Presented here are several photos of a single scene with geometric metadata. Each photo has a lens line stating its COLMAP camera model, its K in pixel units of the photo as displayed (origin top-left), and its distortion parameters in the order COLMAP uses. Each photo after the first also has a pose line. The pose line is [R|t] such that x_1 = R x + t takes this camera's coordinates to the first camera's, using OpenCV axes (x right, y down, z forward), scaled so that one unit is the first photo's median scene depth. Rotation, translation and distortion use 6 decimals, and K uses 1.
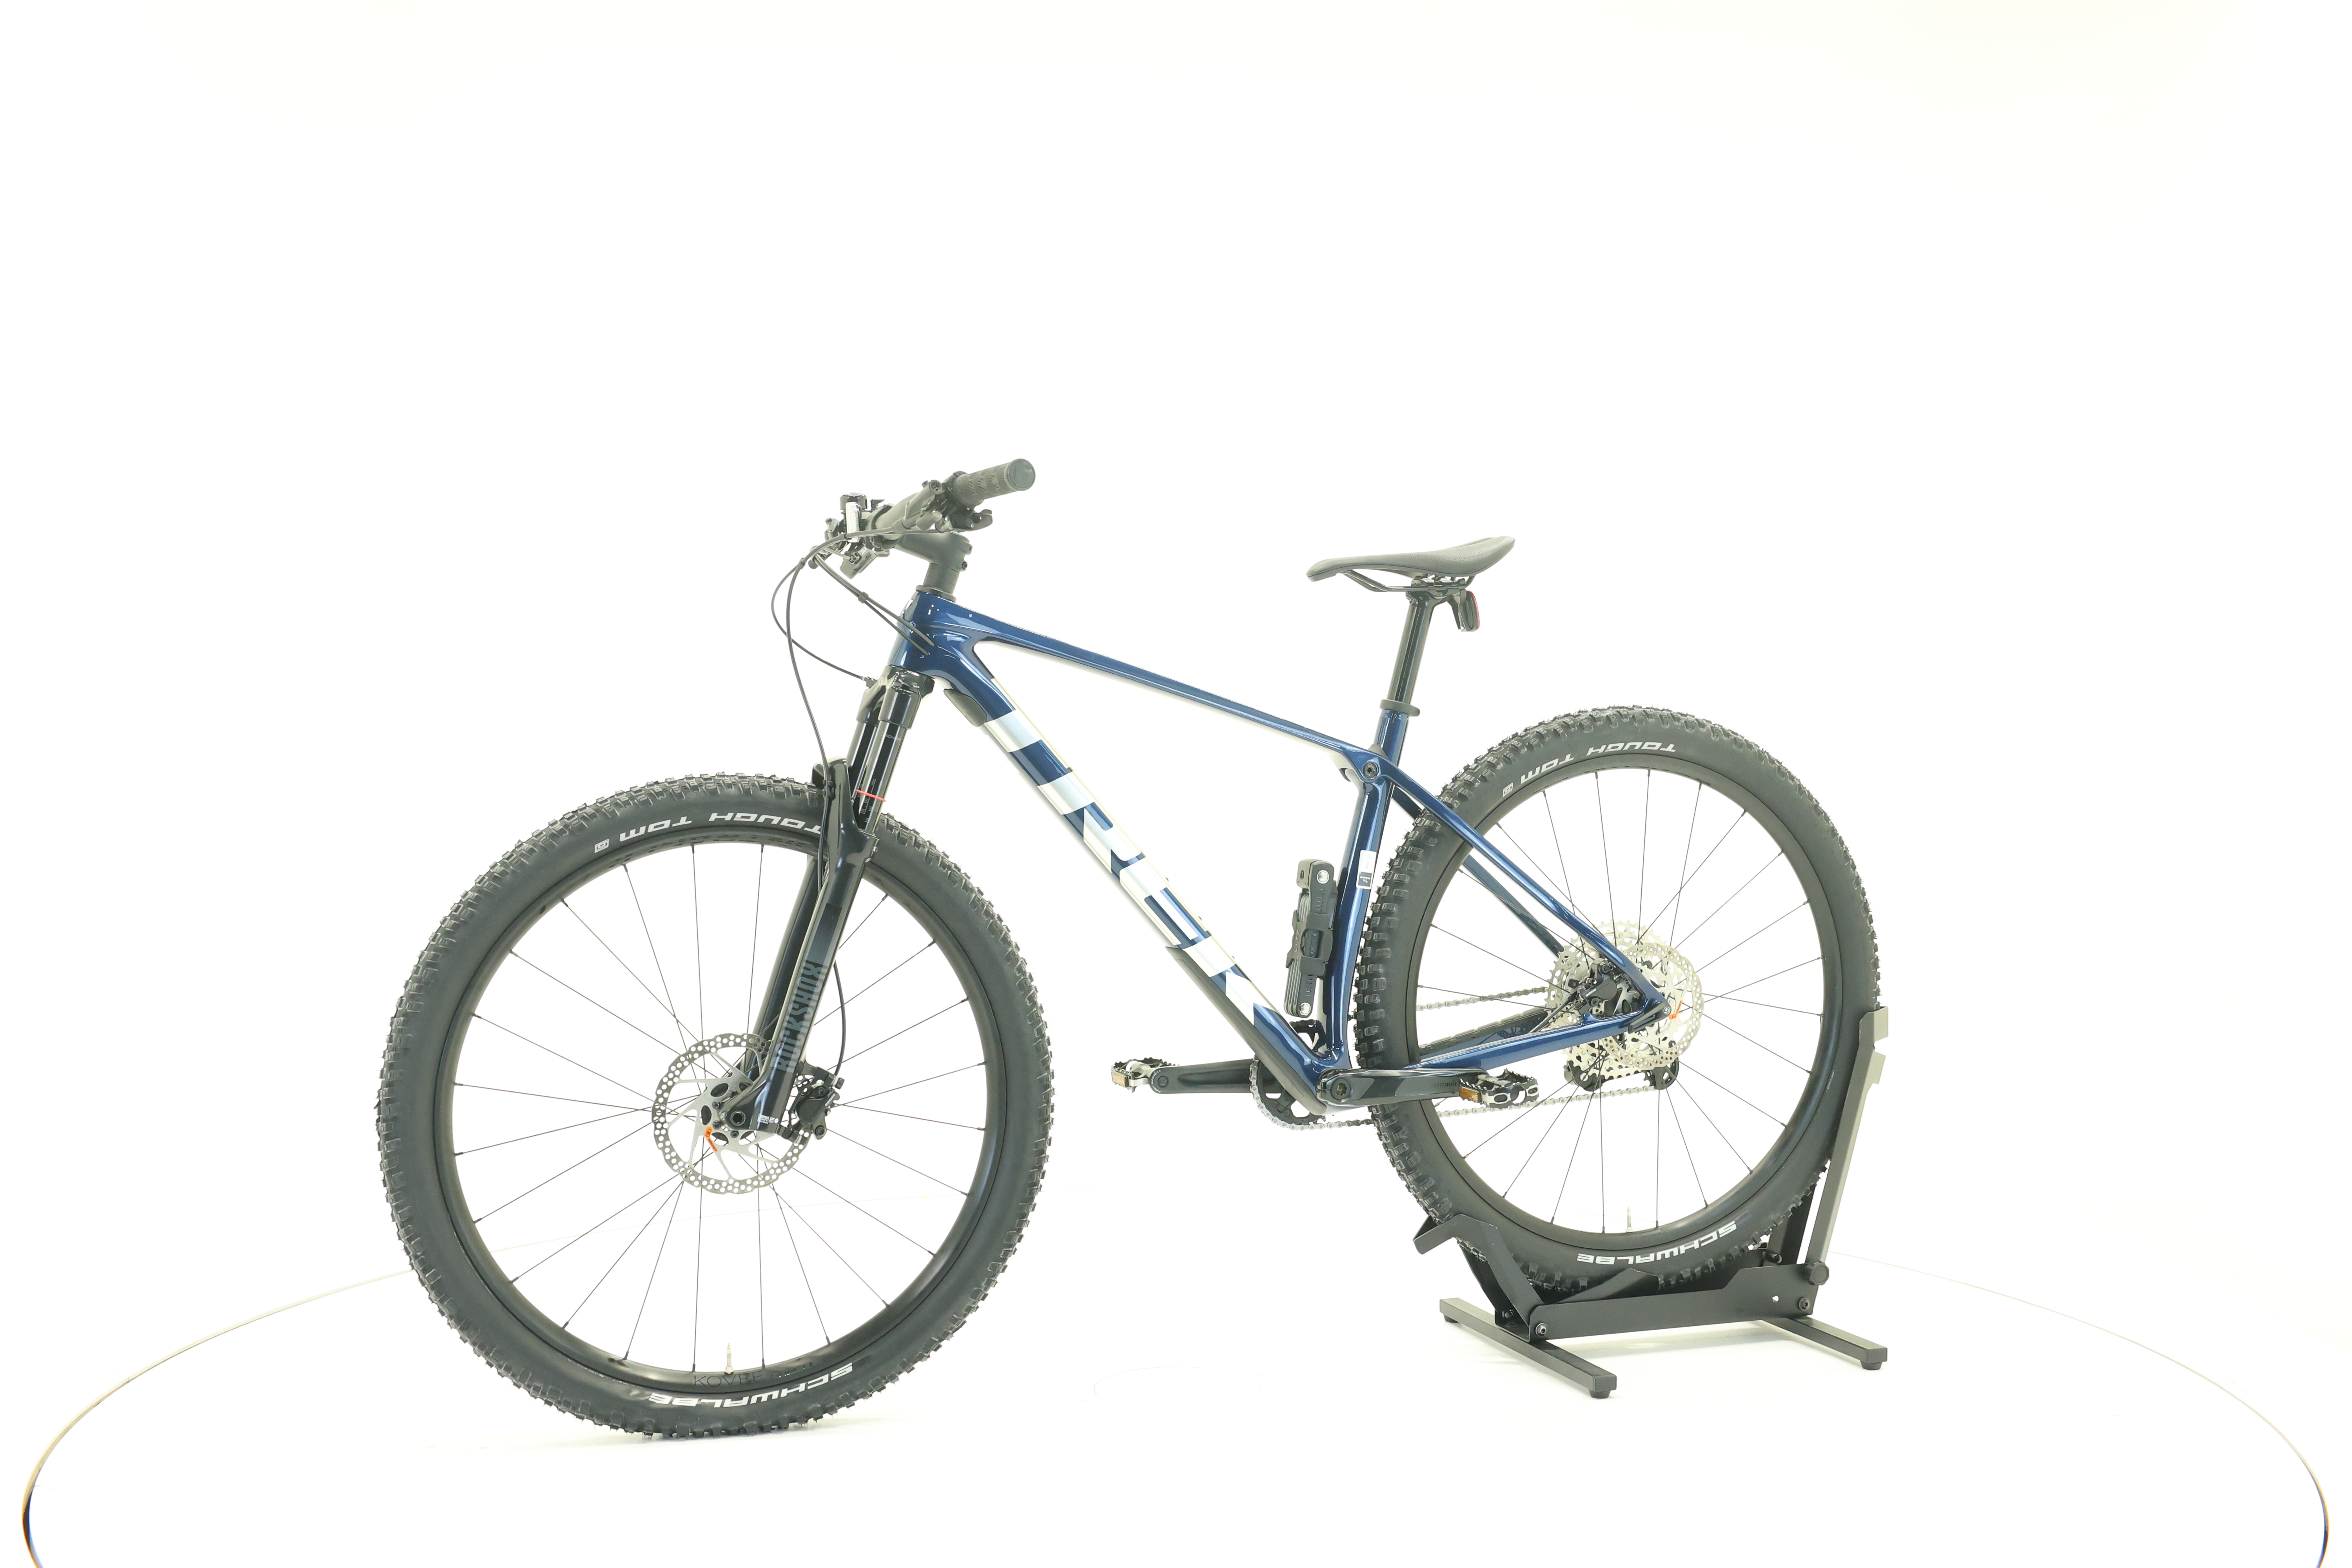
lens RADIAL K [[2482.1, 0, 1176.7], [0, 2482.1, 783.2], [0, 0, 1]] dist [-0.001332, 0.000000]
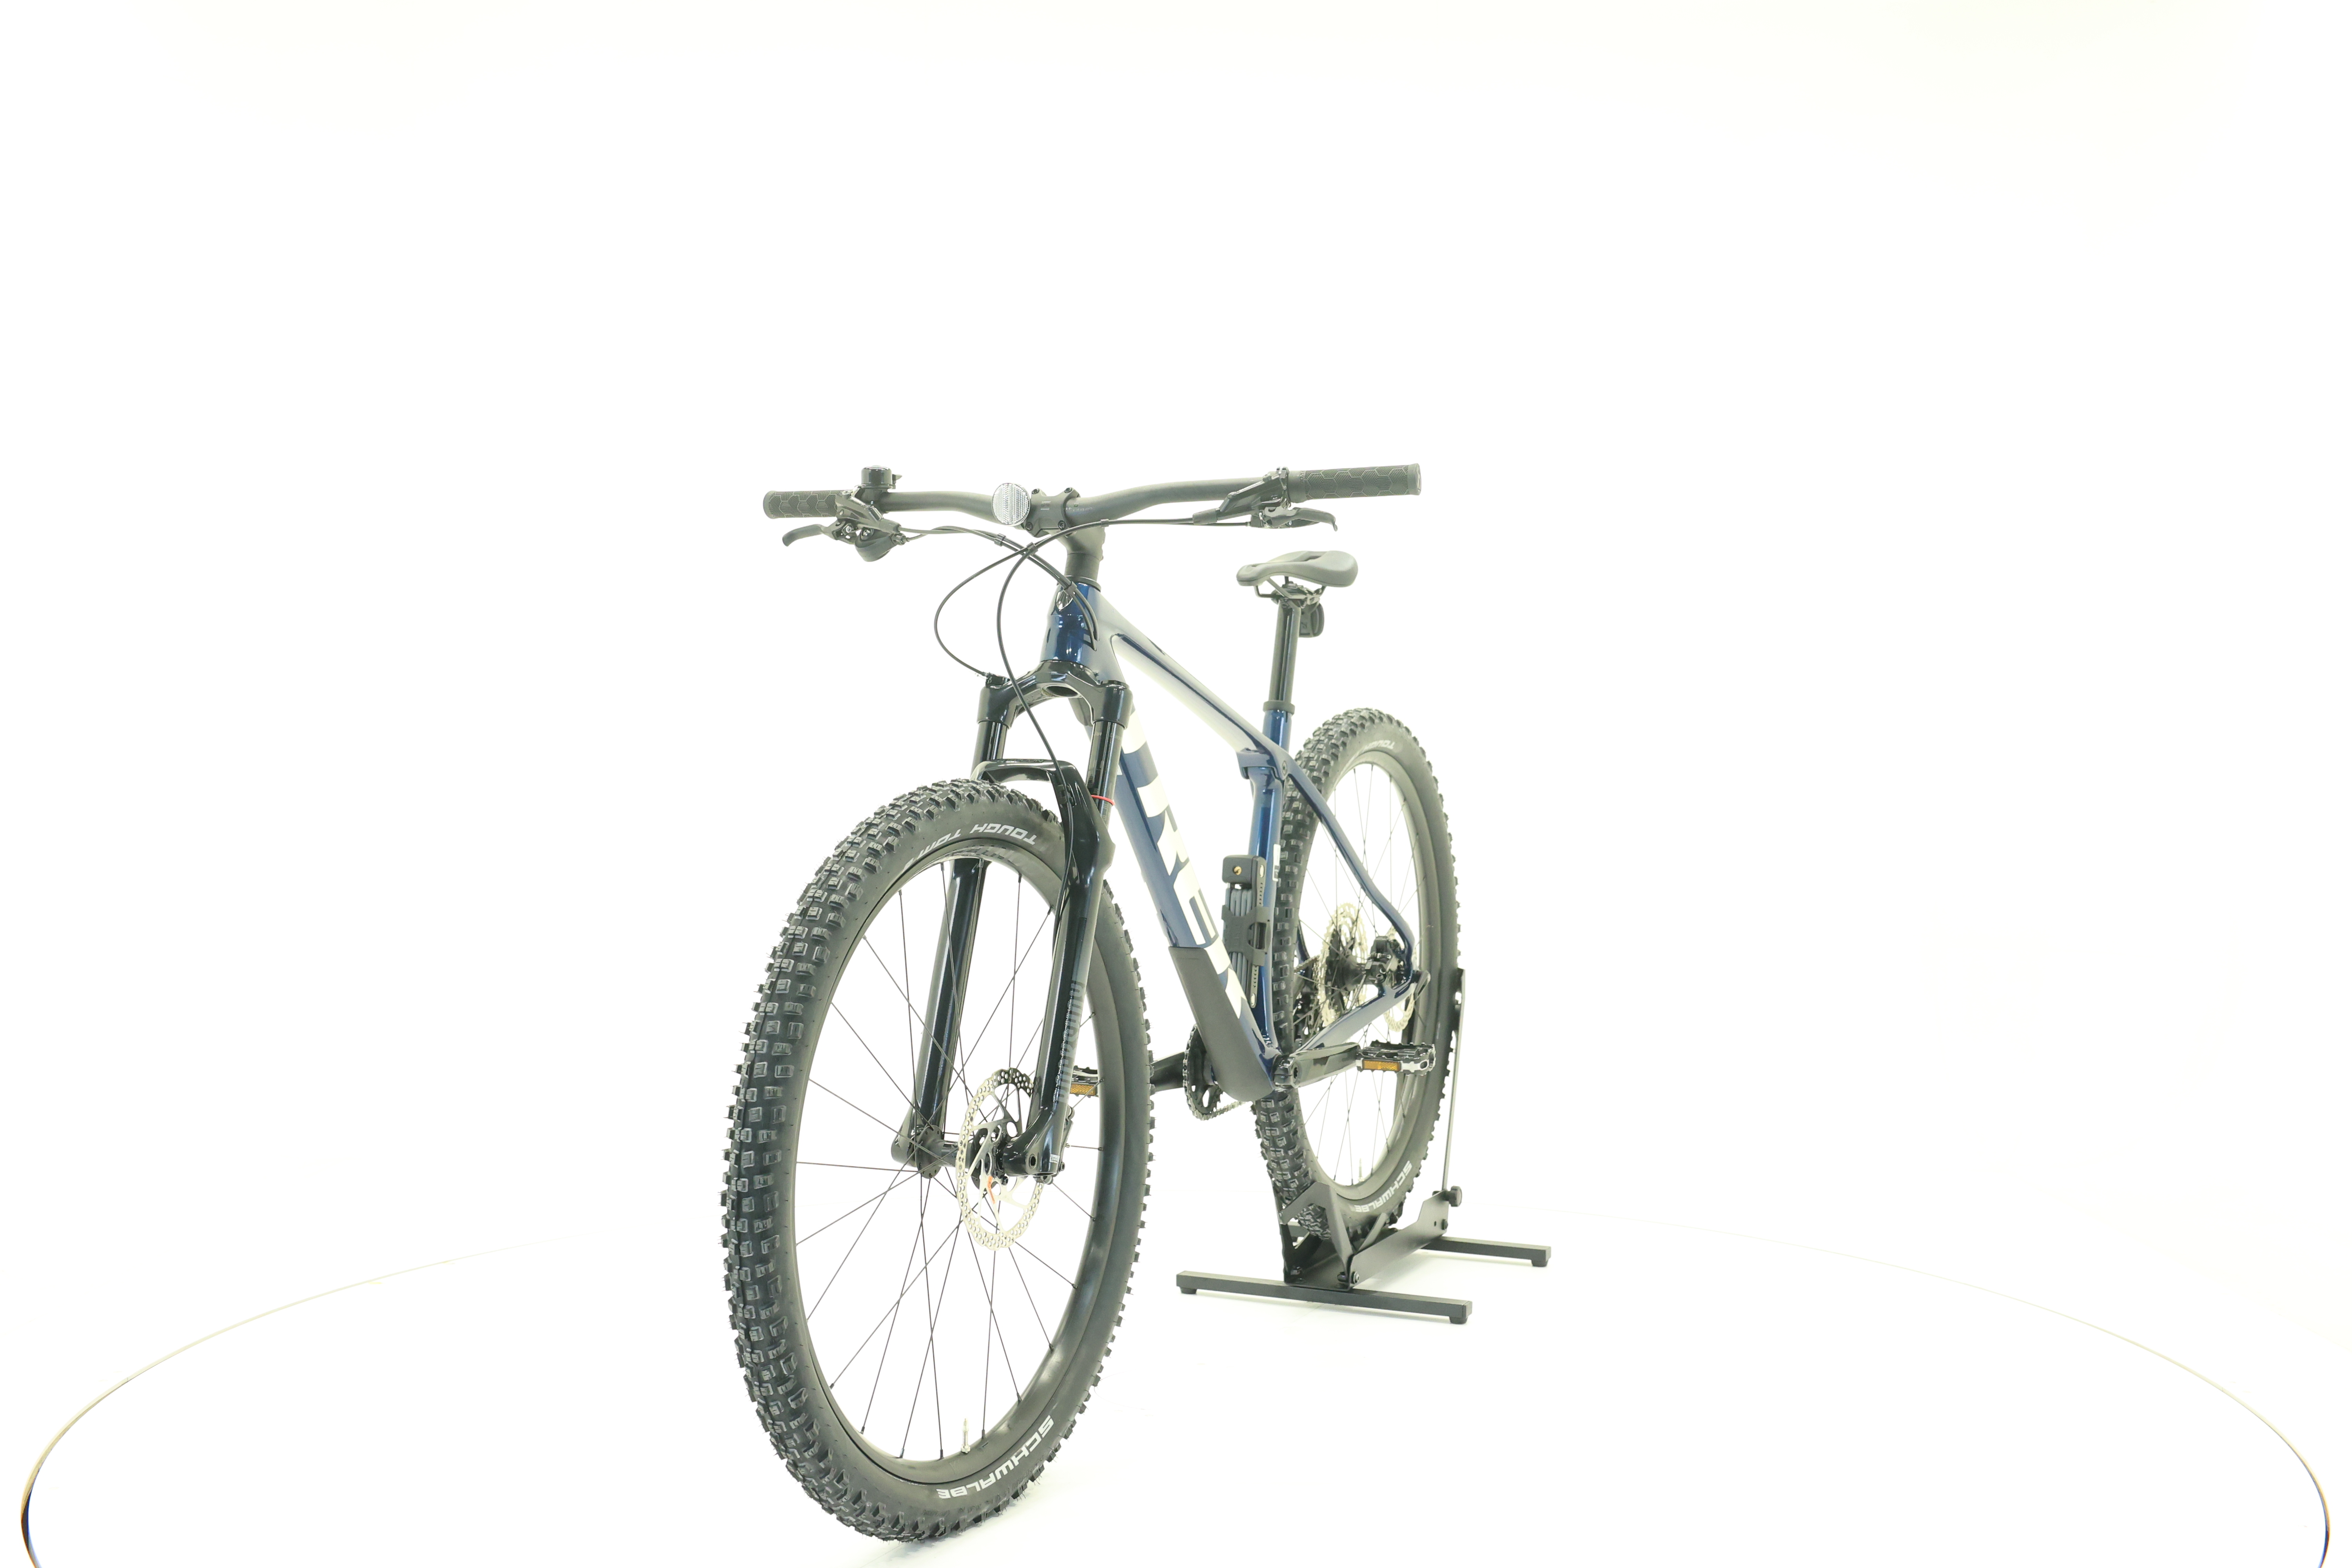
lens RADIAL K [[2482.1, 0, 1179.3], [0, 2482.1, 786.6], [0, 0, 1]] dist [-0.001332, 0.000000]
pose [[0.697778, -0.016253, 0.716130, -0.697971], [0.012393, 0.999867, 0.010618, -0.009152], [-0.716207, 0.001466, 0.697886, 0.295181]]
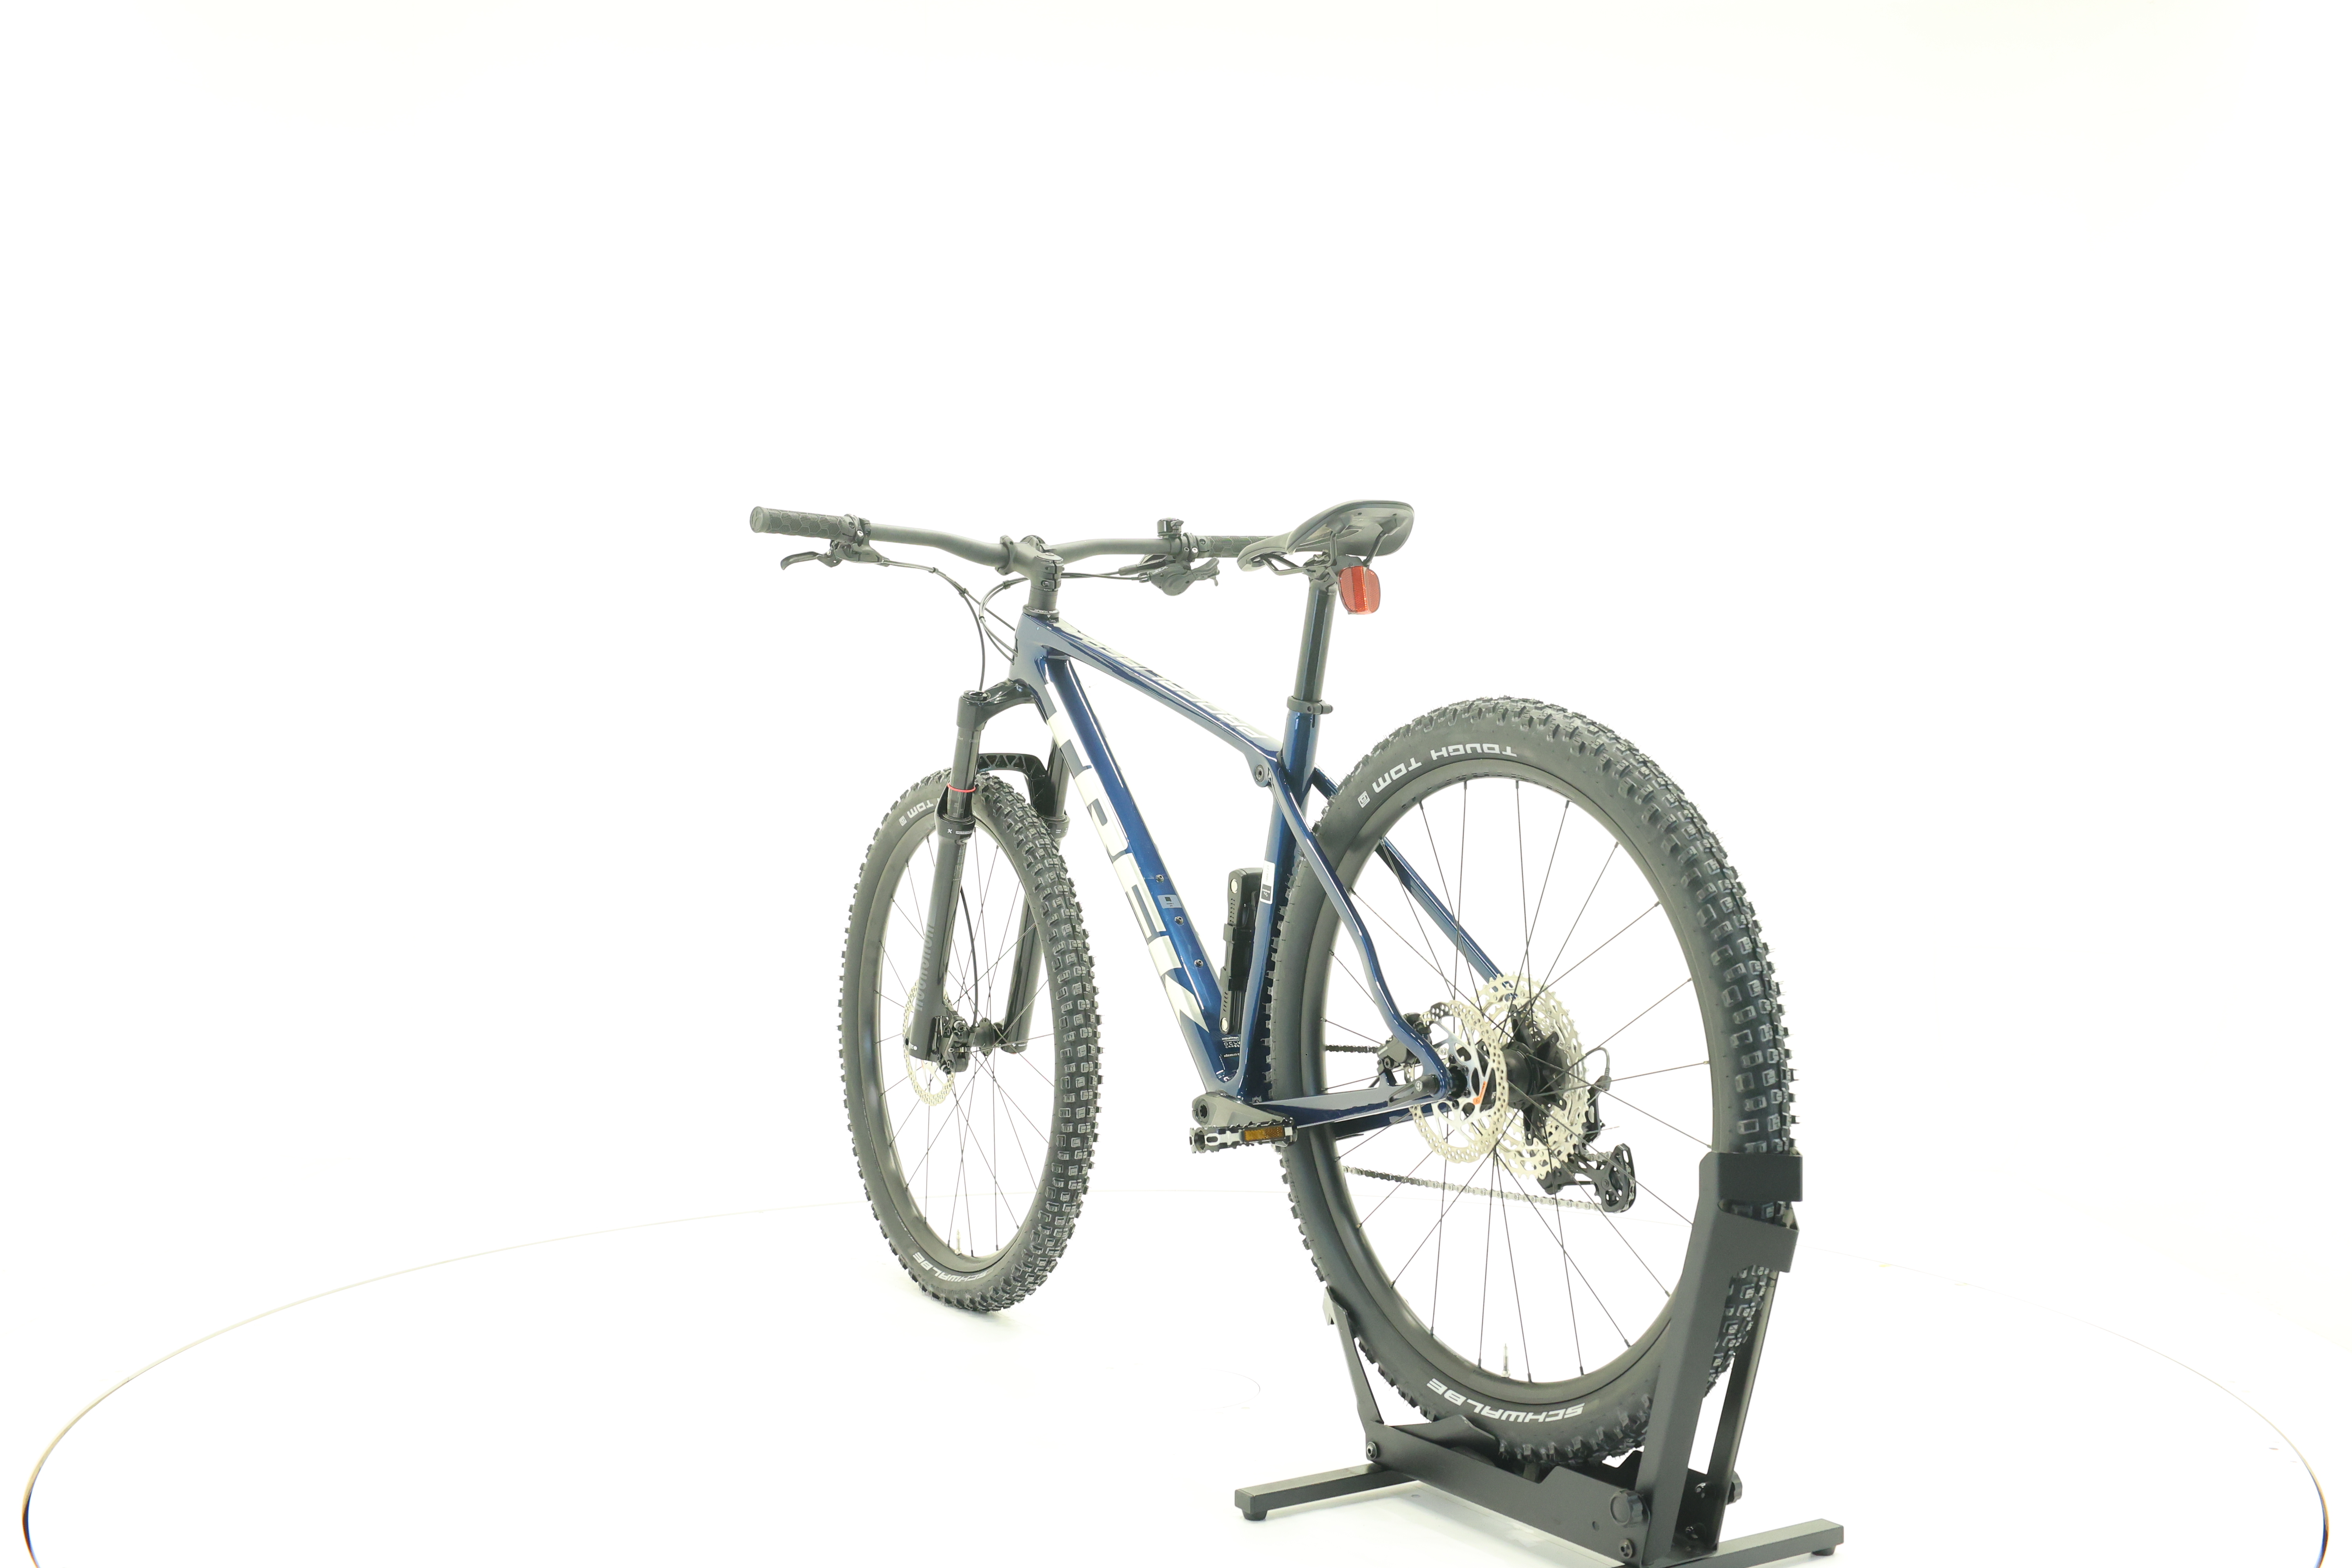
lens RADIAL K [[2482.1, 0, 1176.9], [0, 2482.1, 773.6], [0, 0, 1]] dist [-0.001332, 0.000000]
pose [[0.223539, 0.012486, -0.974615, 0.952665], [-0.022023, 0.999727, 0.007757, -0.011454], [0.974446, 0.019730, 0.223753, 0.756905]]
